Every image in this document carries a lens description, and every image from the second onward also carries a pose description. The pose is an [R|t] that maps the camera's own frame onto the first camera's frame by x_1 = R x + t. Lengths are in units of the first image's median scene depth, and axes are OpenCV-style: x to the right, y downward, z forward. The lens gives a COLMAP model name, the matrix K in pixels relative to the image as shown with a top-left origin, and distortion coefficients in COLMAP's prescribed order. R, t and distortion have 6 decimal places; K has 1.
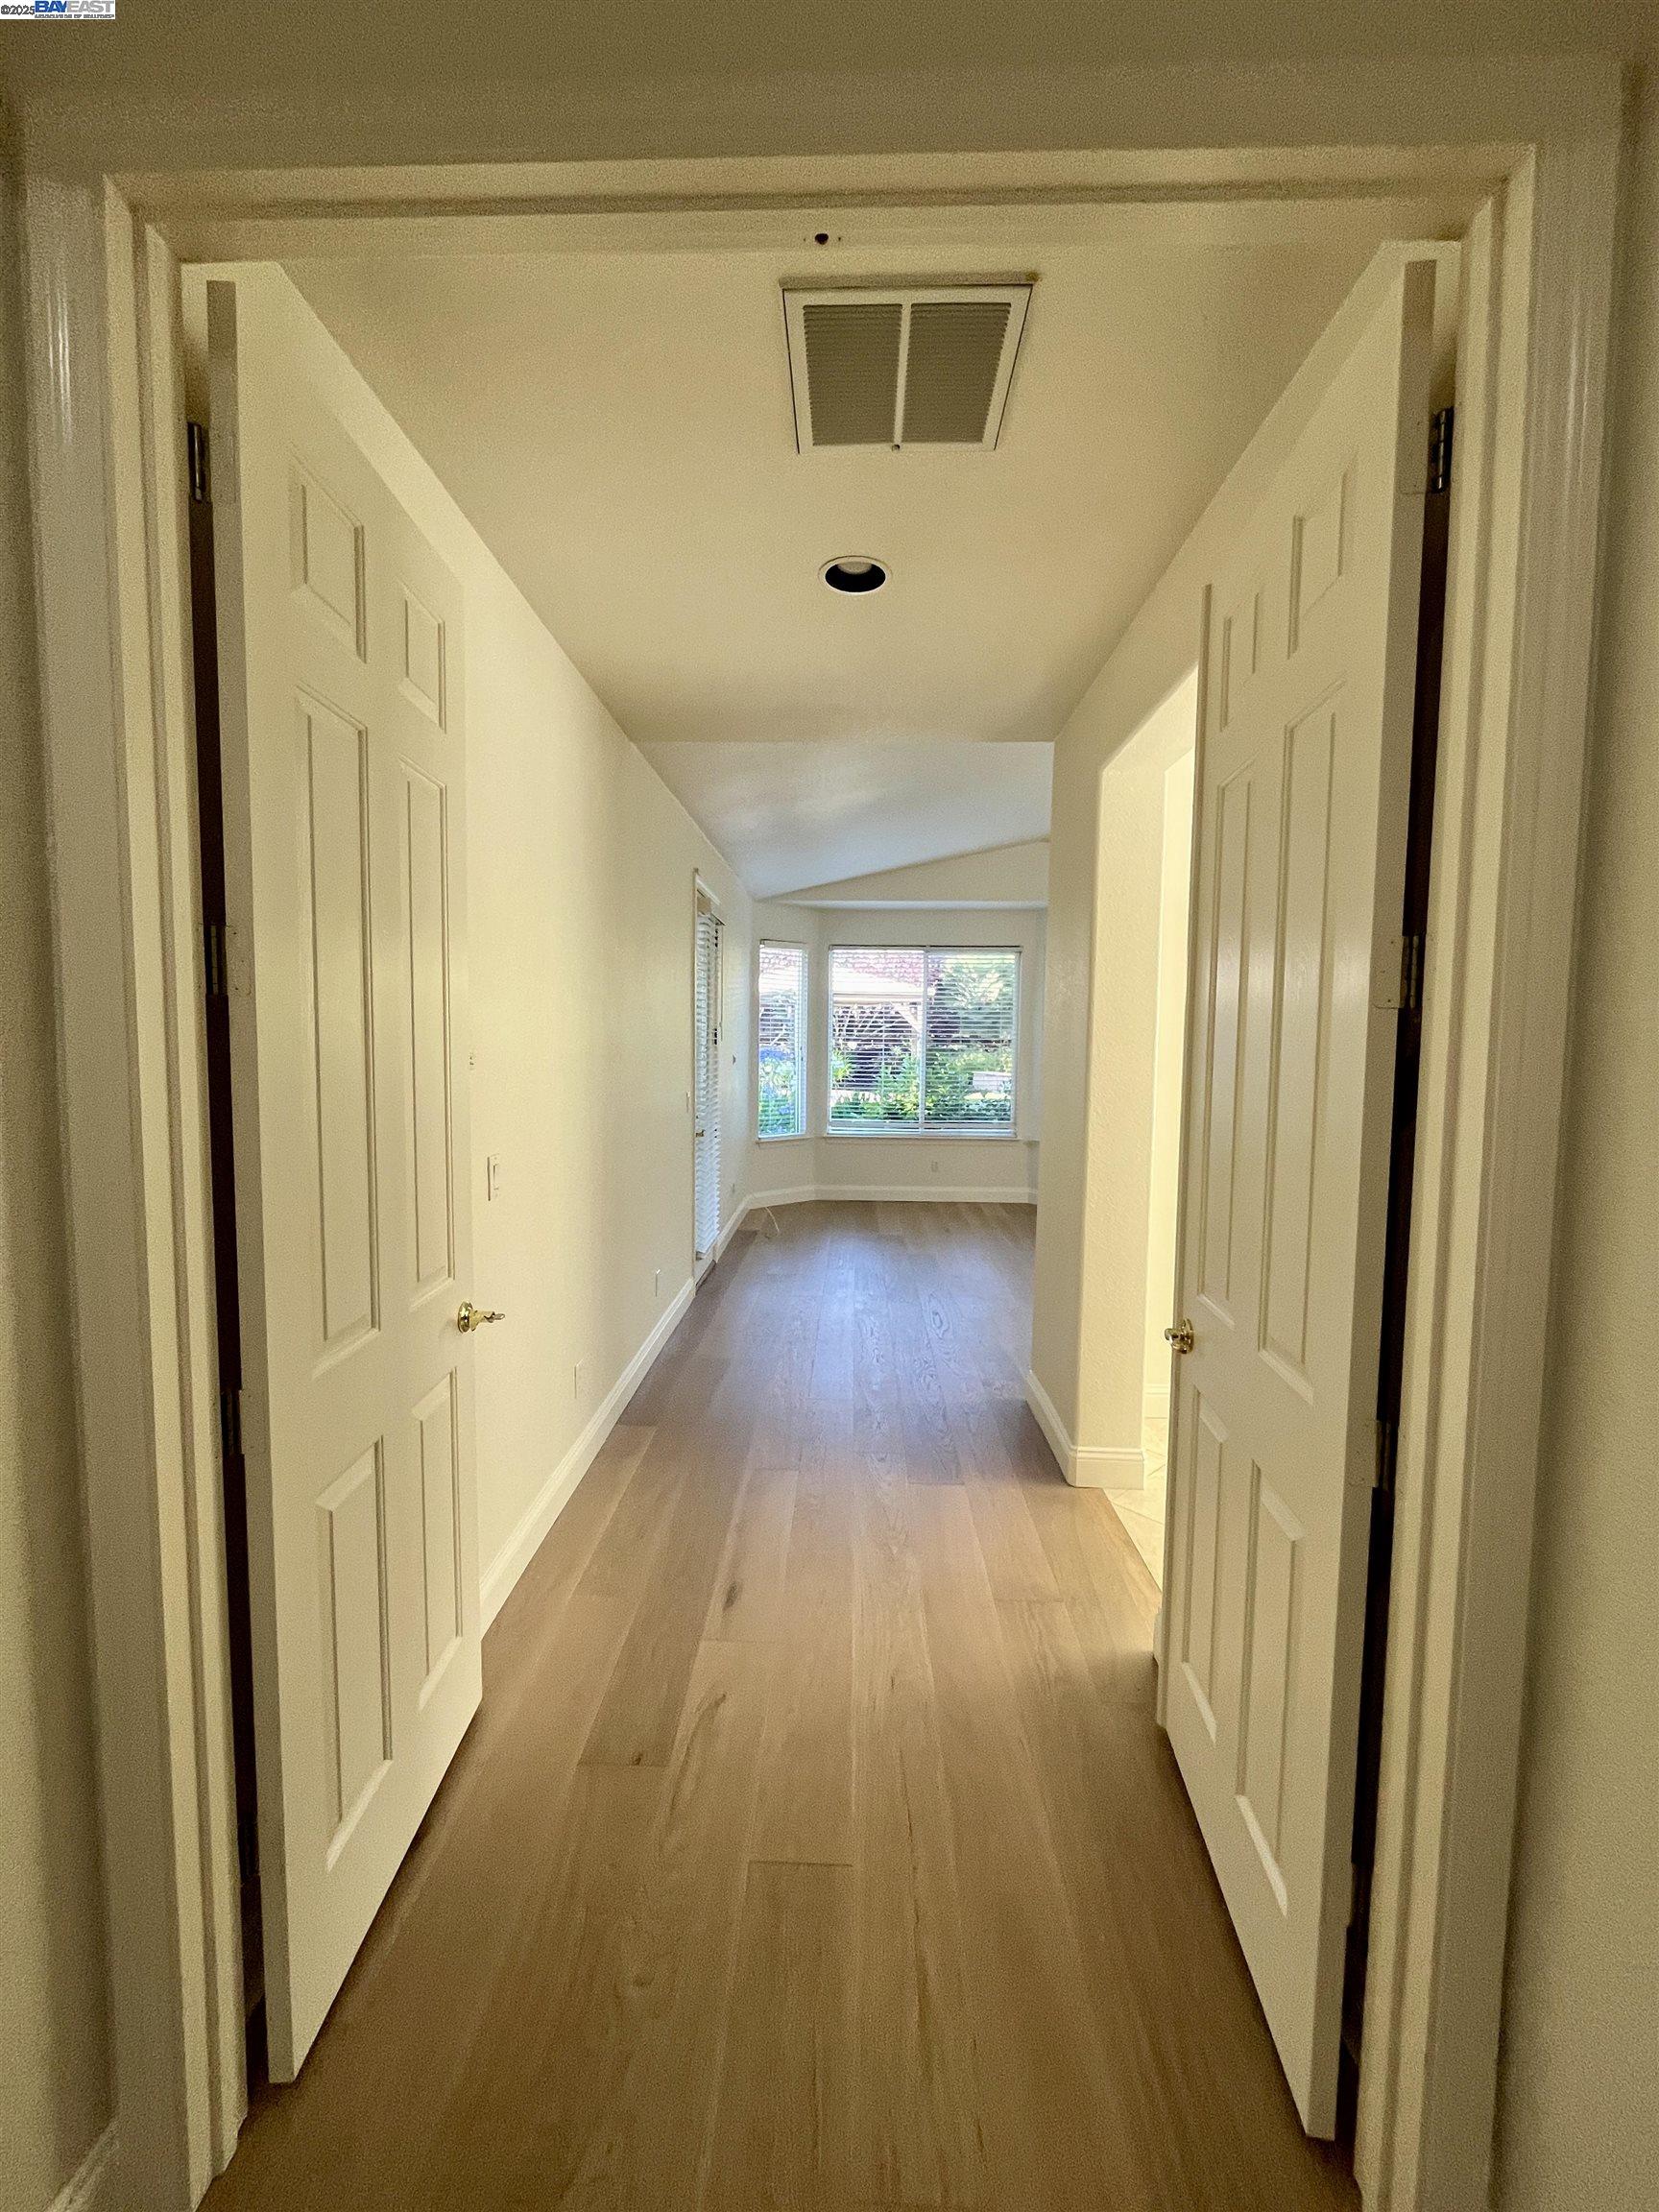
lens RADIAL K [[892.2, 0, 825.0], [0, 892.2, 1100.7], [0, 0, 1]] dist [-0.004875, 0.000411]
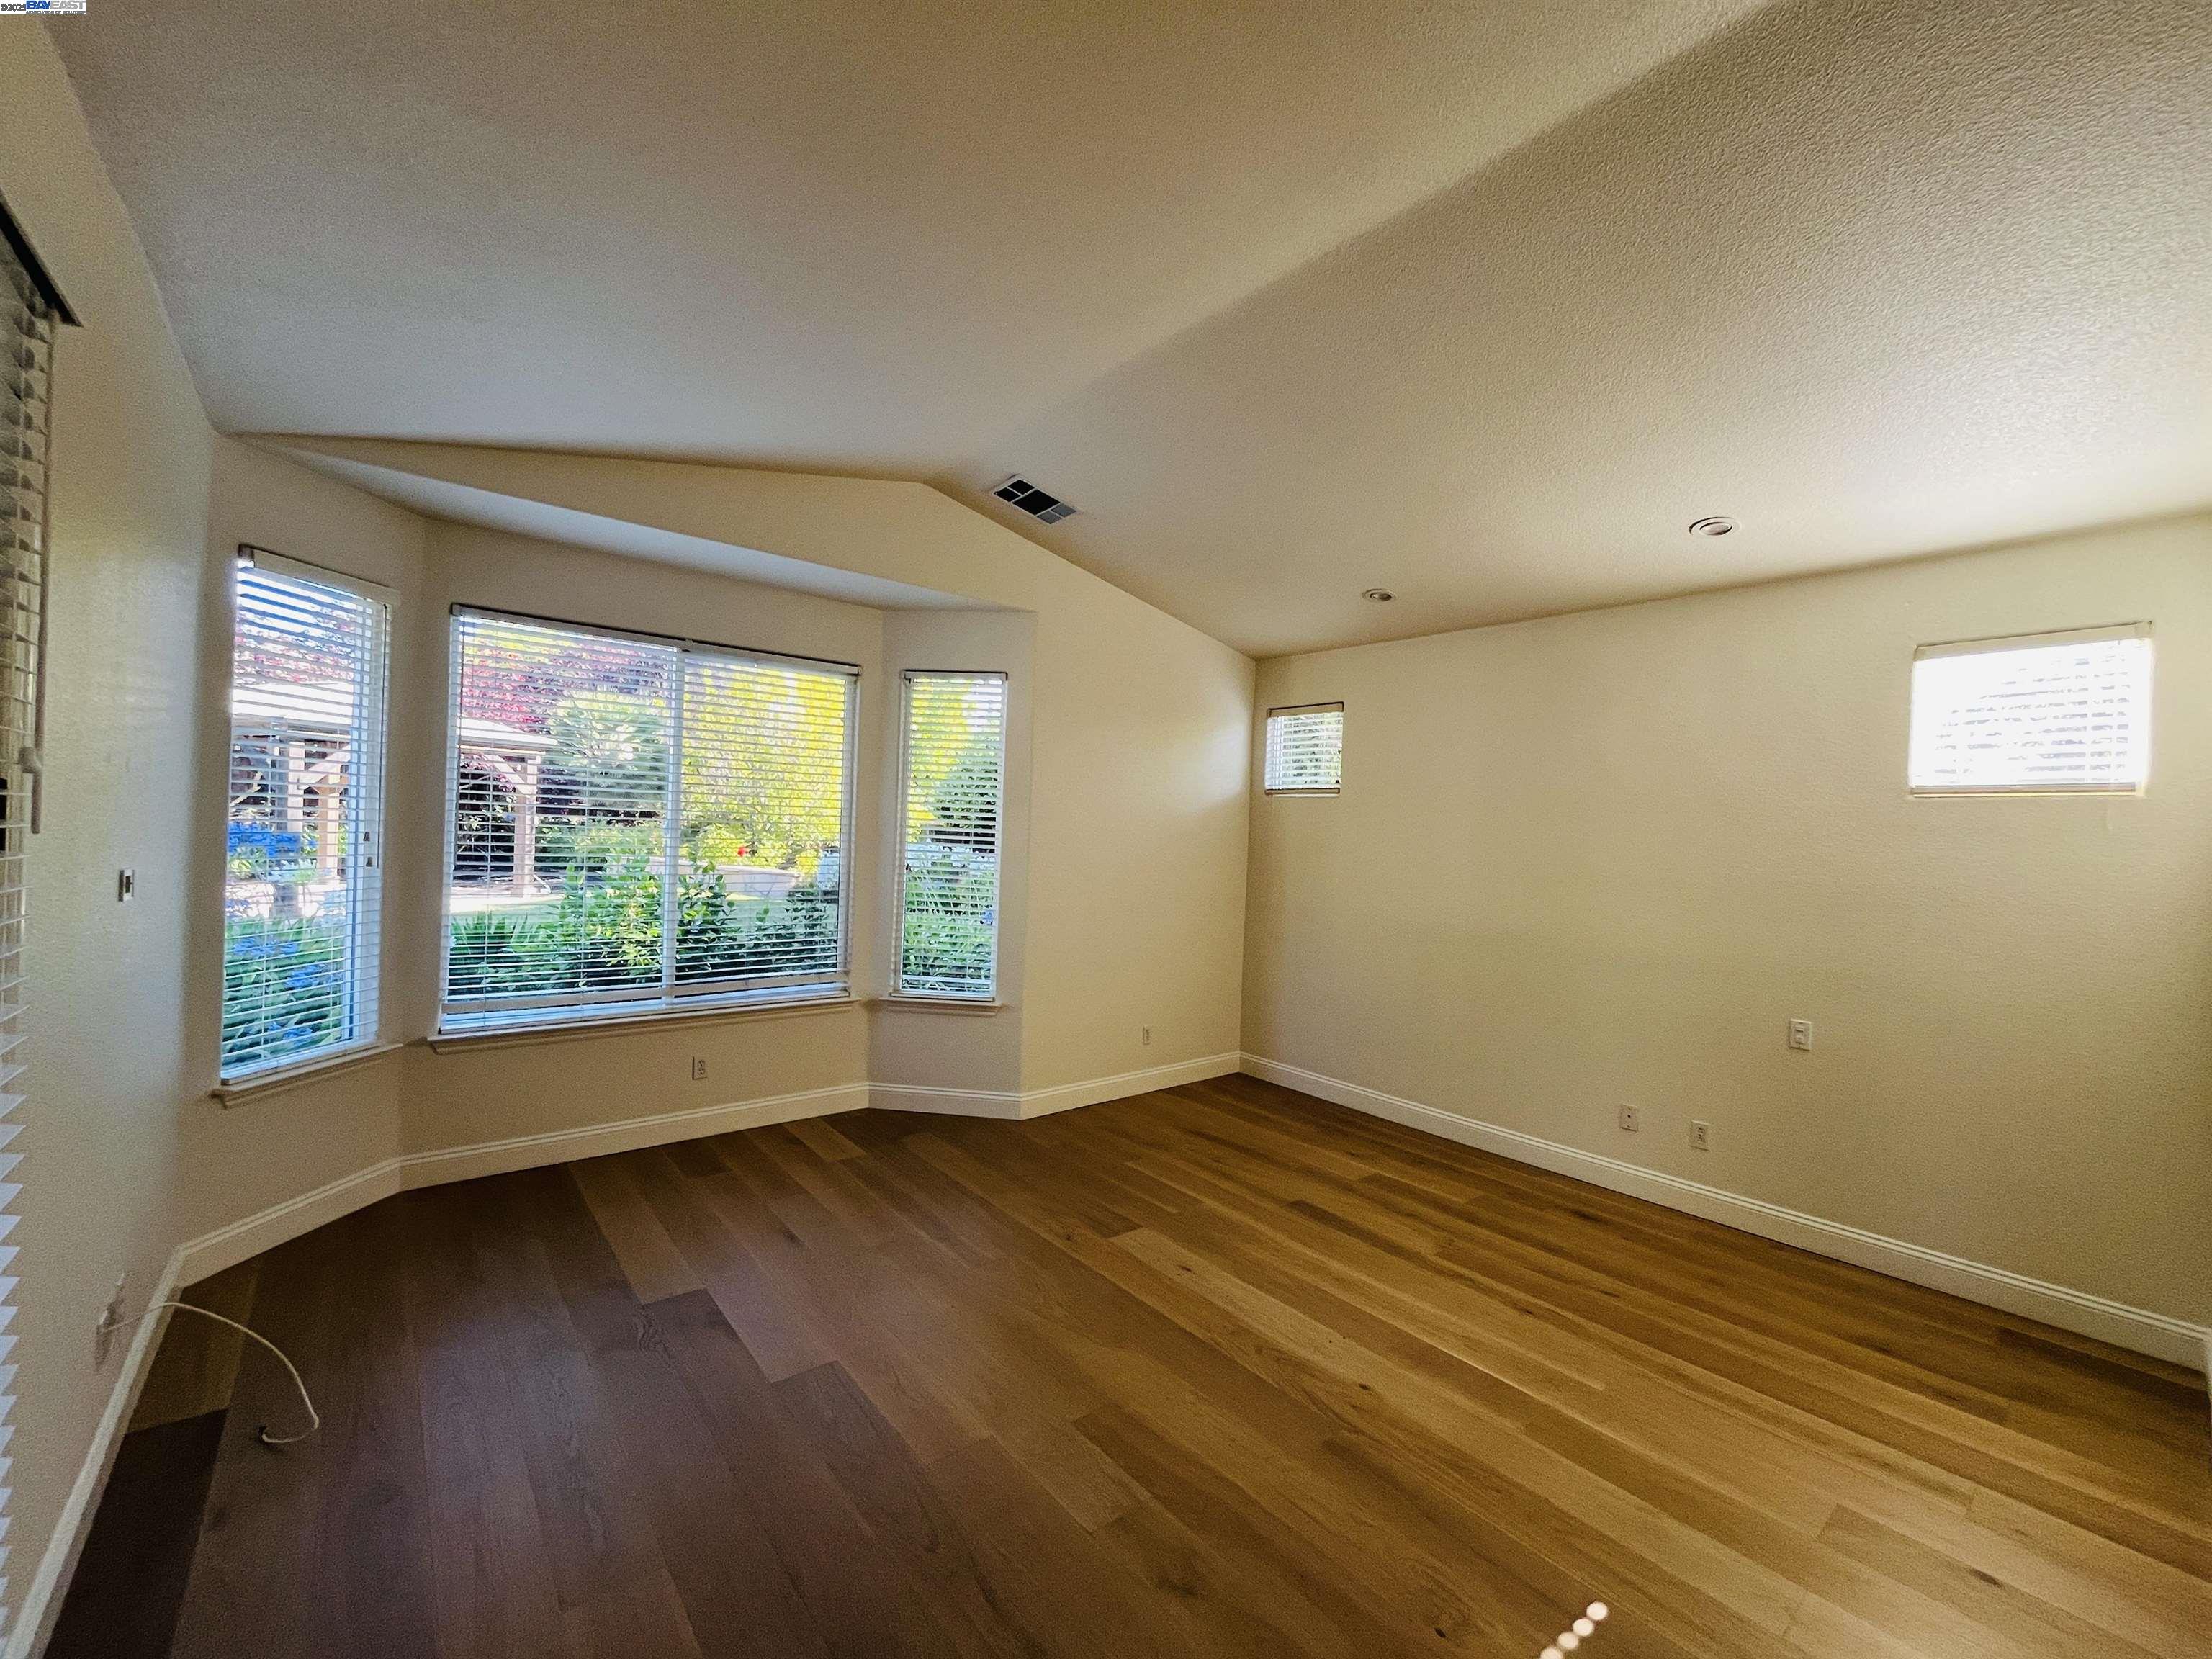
lens RADIAL K [[892.2, 0, 1102.2], [0, 892.2, 845.1], [0, 0, 1]] dist [-0.004875, 0.000411]
pose [[0.750680, 0.008099, 0.660617, -0.193158], [0.013555, 0.999526, -0.027657, -0.174646], [-0.660527, 0.029716, 0.750214, 2.092733]]
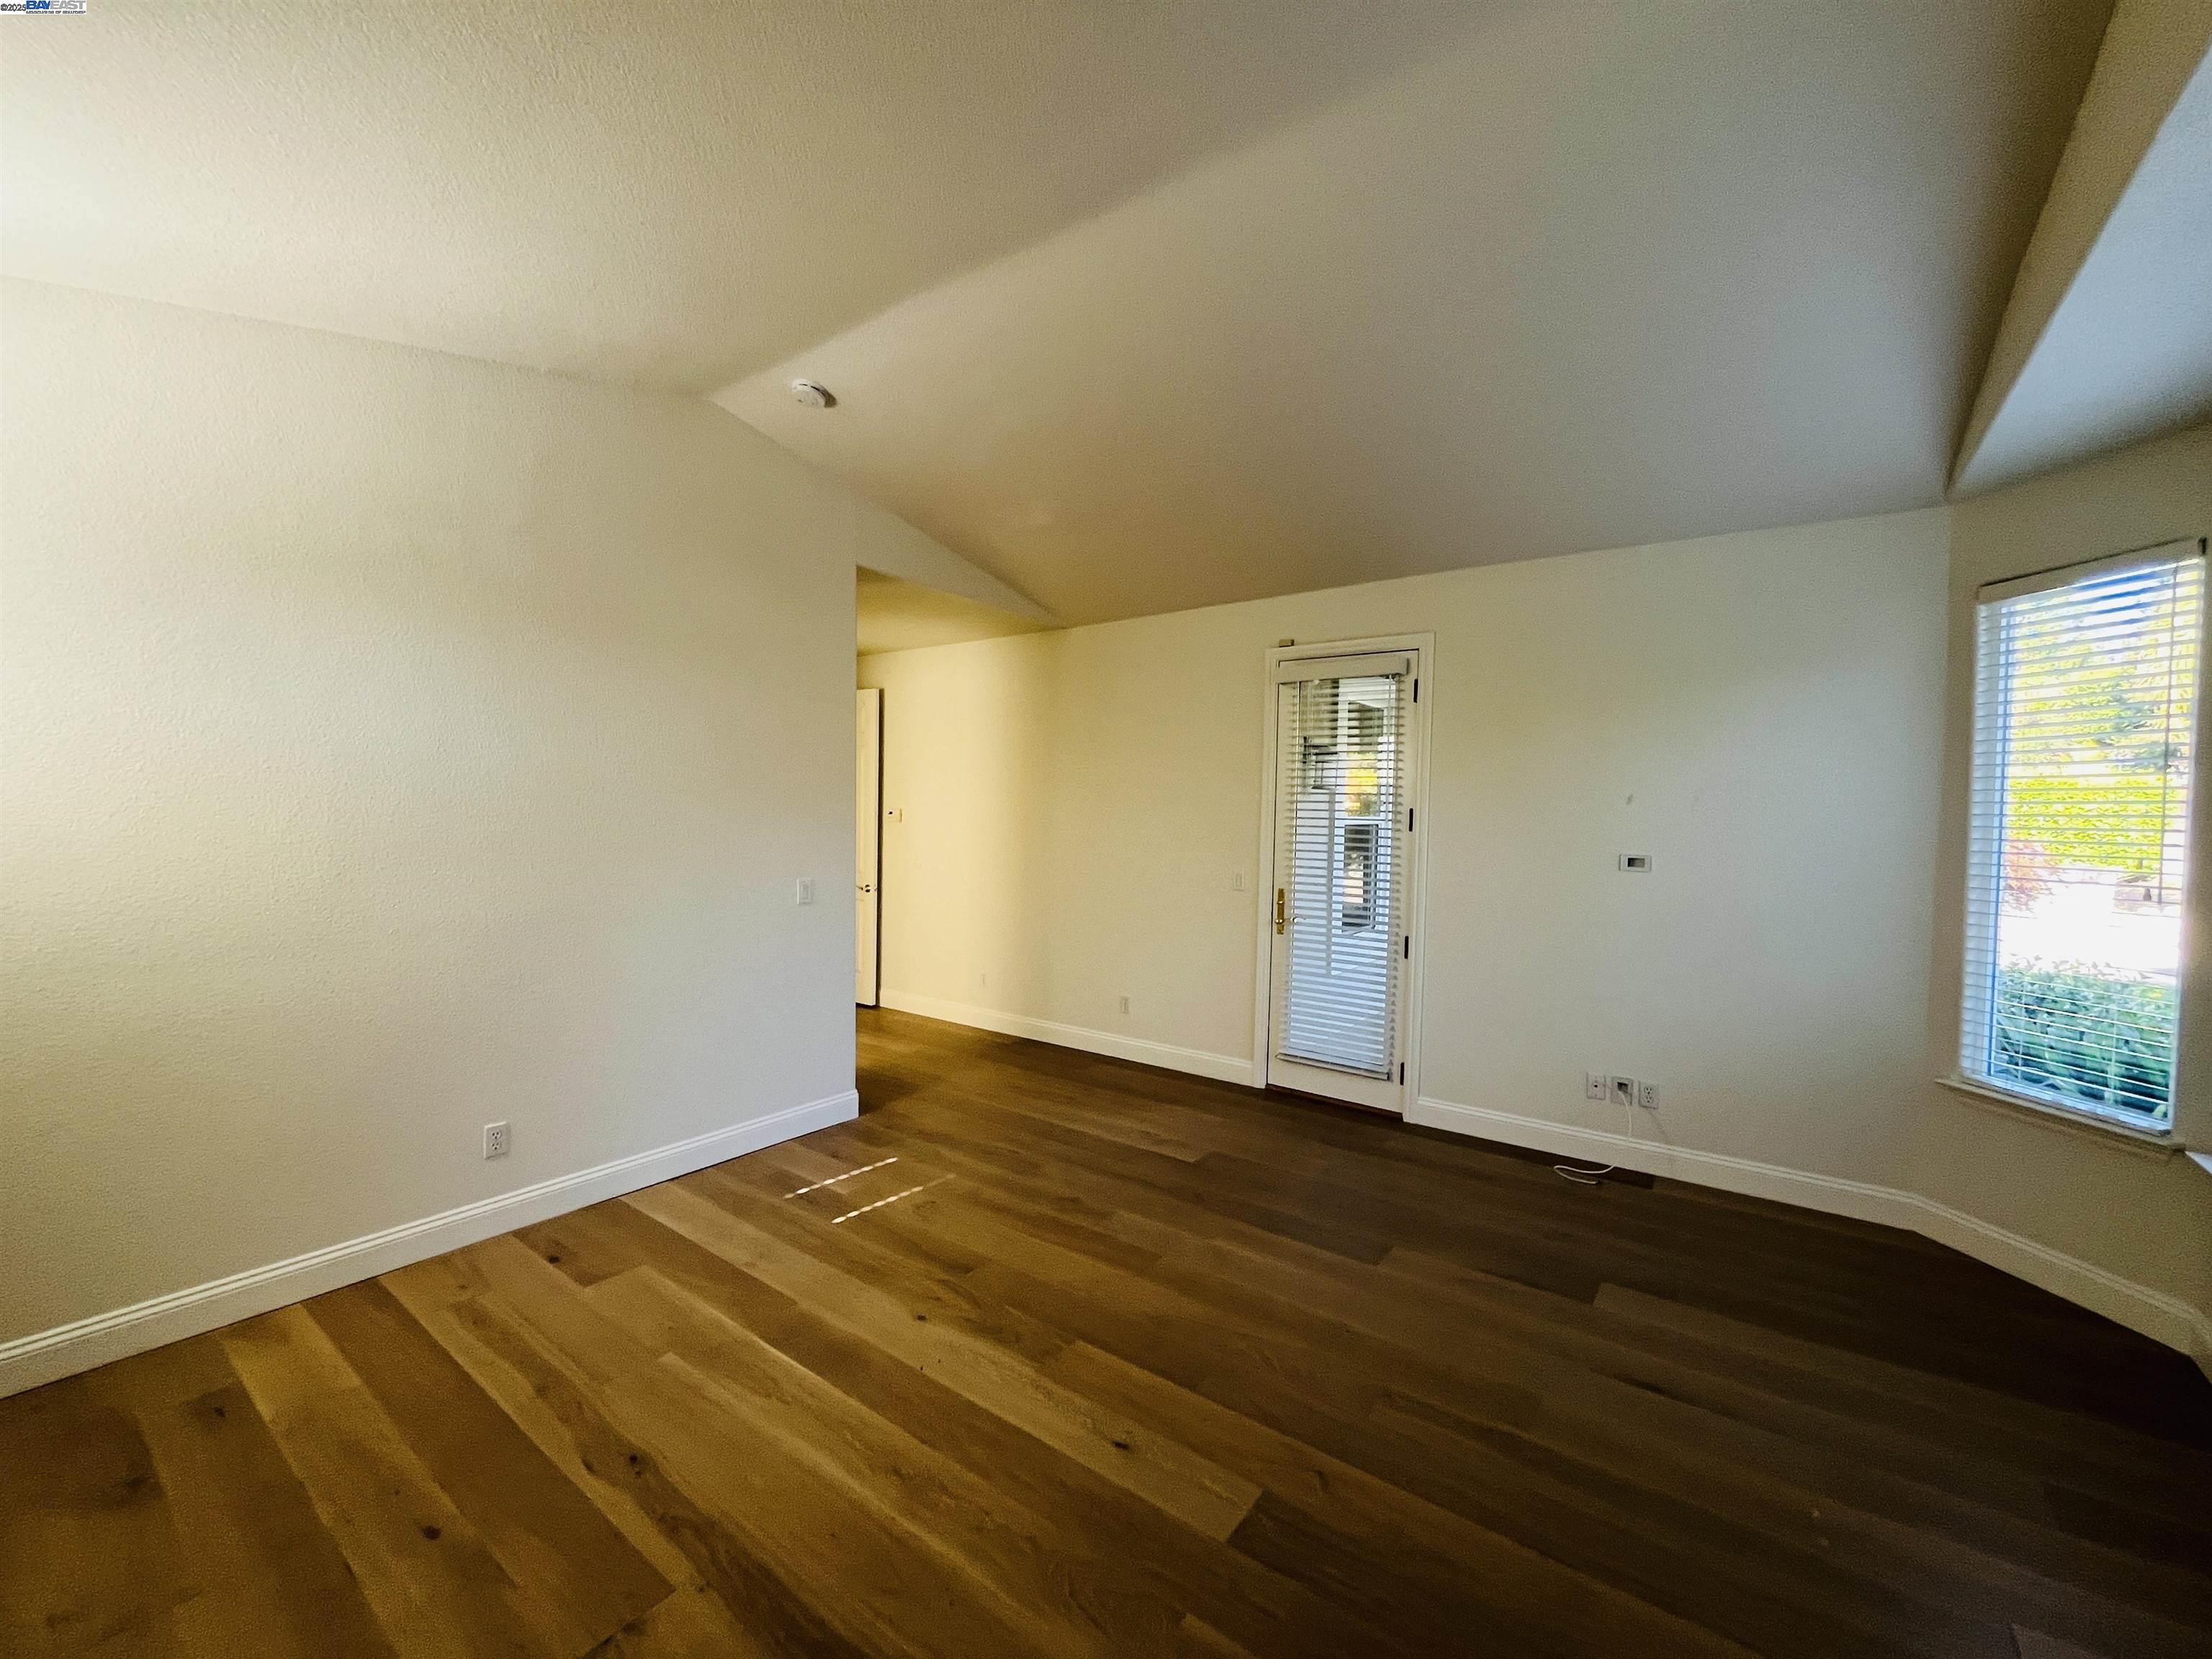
lens RADIAL K [[892.2, 0, 1096.5], [0, 892.2, 832.1], [0, 0, 1]] dist [-0.004875, 0.000411]
pose [[-0.578114, 0.003875, -0.815947, 1.993064], [-0.075940, 0.995393, 0.058532, -0.266043], [0.812414, 0.095801, -0.575157, 3.832973]]
